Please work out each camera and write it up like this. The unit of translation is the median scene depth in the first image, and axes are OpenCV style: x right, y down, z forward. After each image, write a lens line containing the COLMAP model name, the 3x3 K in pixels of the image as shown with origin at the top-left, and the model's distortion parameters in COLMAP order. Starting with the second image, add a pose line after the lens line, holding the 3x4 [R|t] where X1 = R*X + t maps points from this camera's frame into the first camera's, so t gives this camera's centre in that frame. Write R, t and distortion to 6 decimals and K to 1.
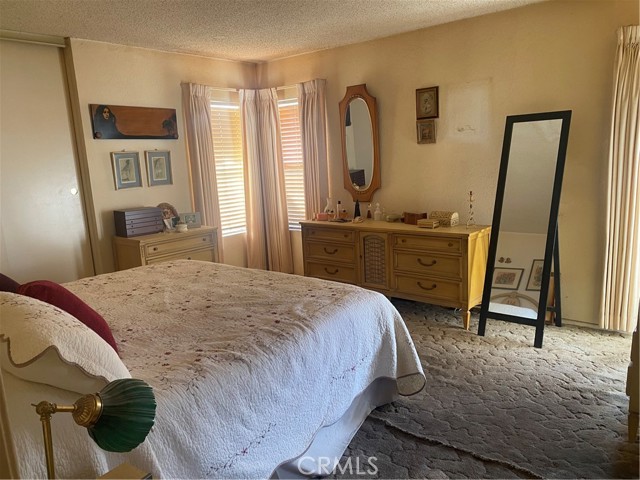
lens RADIAL K [[486.0, 0, 320.7], [0, 486.0, 241.8], [0, 0, 1]] dist [0.021060, -0.006172]
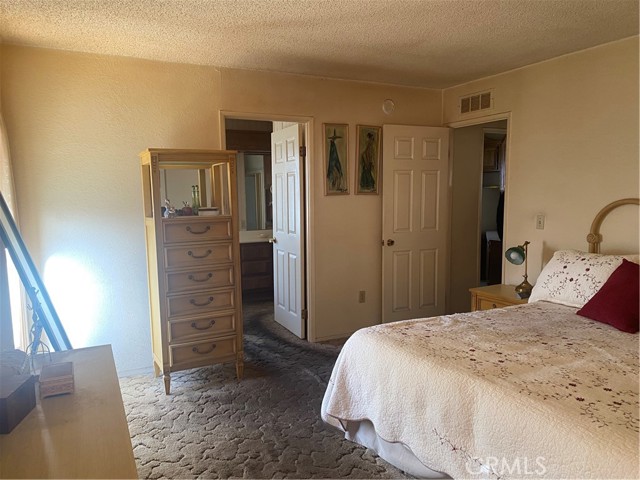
lens RADIAL K [[486.0, 0, 321.1], [0, 486.0, 241.0], [0, 0, 1]] dist [0.021060, -0.006172]
pose [[-0.915644, 0.013780, 0.401753, -0.218602], [0.122705, 0.961295, 0.246690, -0.339347], [-0.382804, 0.275177, -0.881895, 1.920674]]
